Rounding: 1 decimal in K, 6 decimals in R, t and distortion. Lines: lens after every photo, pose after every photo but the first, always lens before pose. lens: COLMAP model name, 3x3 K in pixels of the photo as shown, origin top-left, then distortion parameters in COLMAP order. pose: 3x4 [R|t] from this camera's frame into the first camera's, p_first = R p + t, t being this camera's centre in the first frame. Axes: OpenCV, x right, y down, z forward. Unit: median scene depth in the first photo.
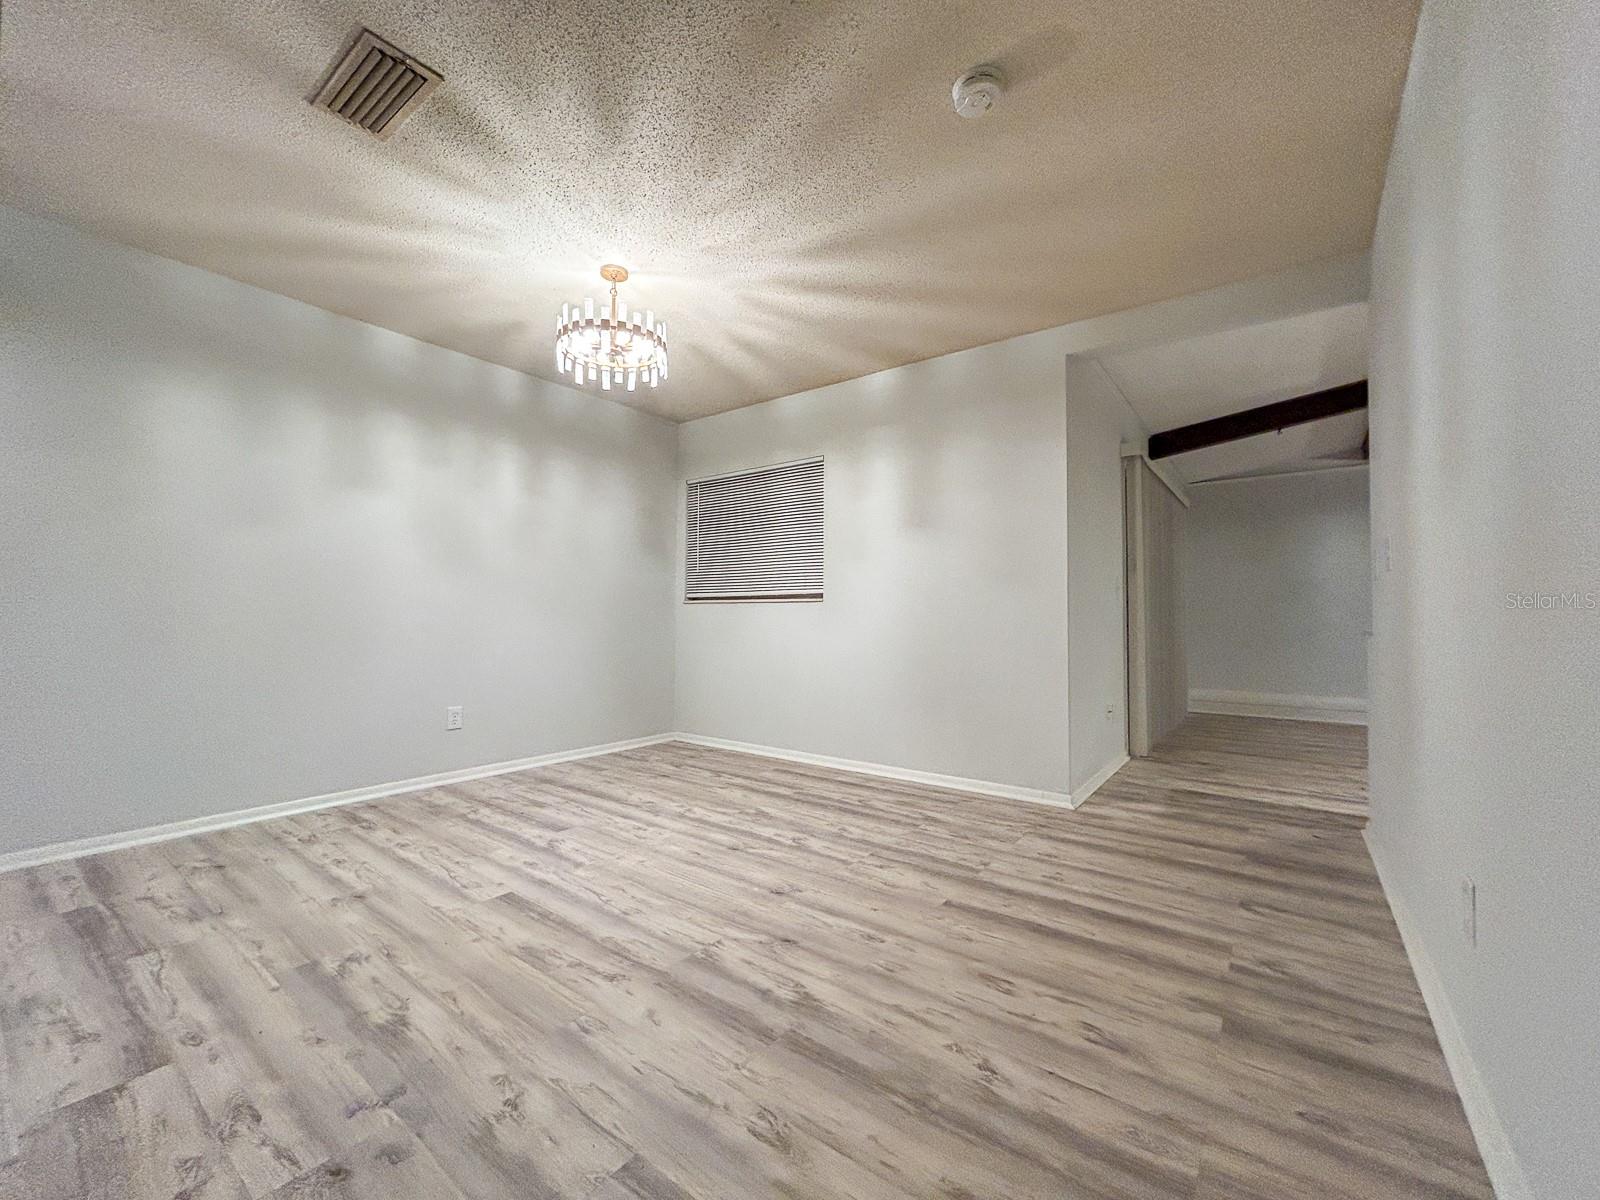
lens RADIAL K [[651.7, 0, 800.2], [0, 651.7, 598.3], [0, 0, 1]] dist [0.000005, 0.000329]
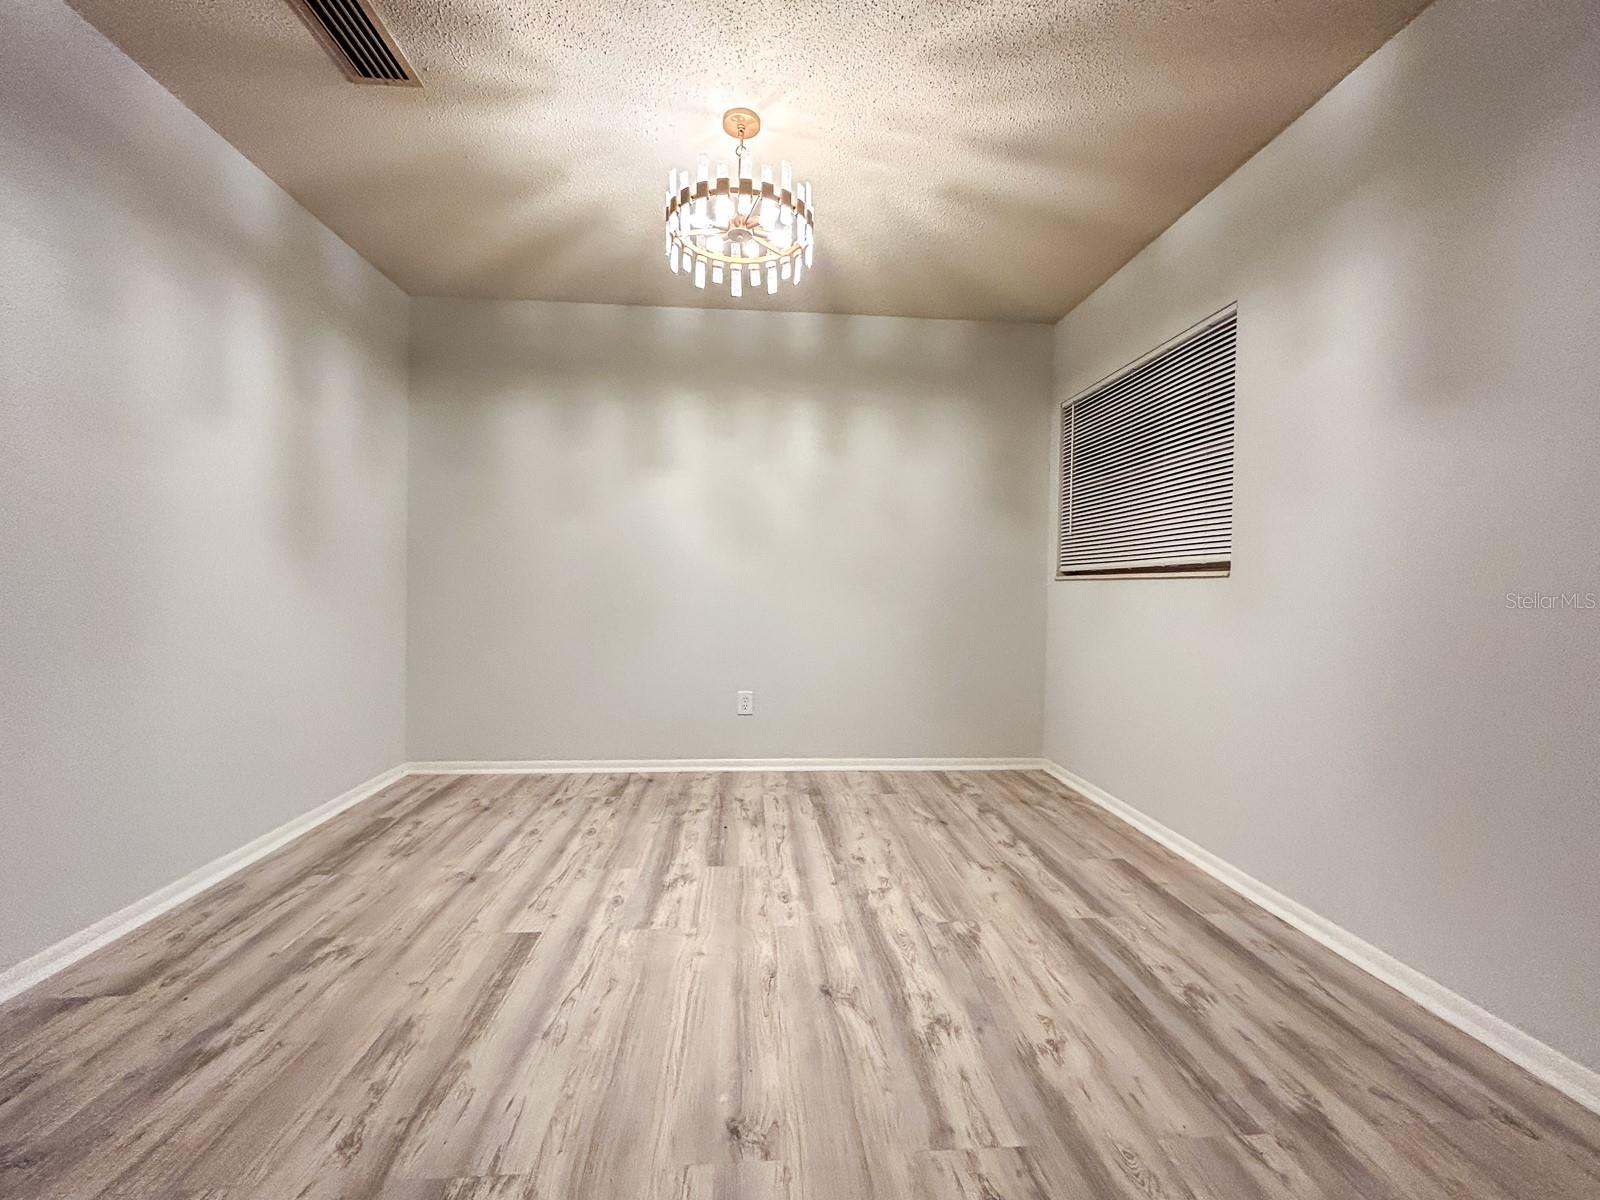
lens RADIAL K [[666.5, 0, 797.2], [0, 666.5, 597.0], [0, 0, 1]] dist [-0.000325, 0.000270]
pose [[0.657345, 0.015268, -0.753435, 0.307907], [0.011494, 0.999475, 0.030282, 0.001105], [0.753502, -0.028566, 0.656825, 0.532889]]
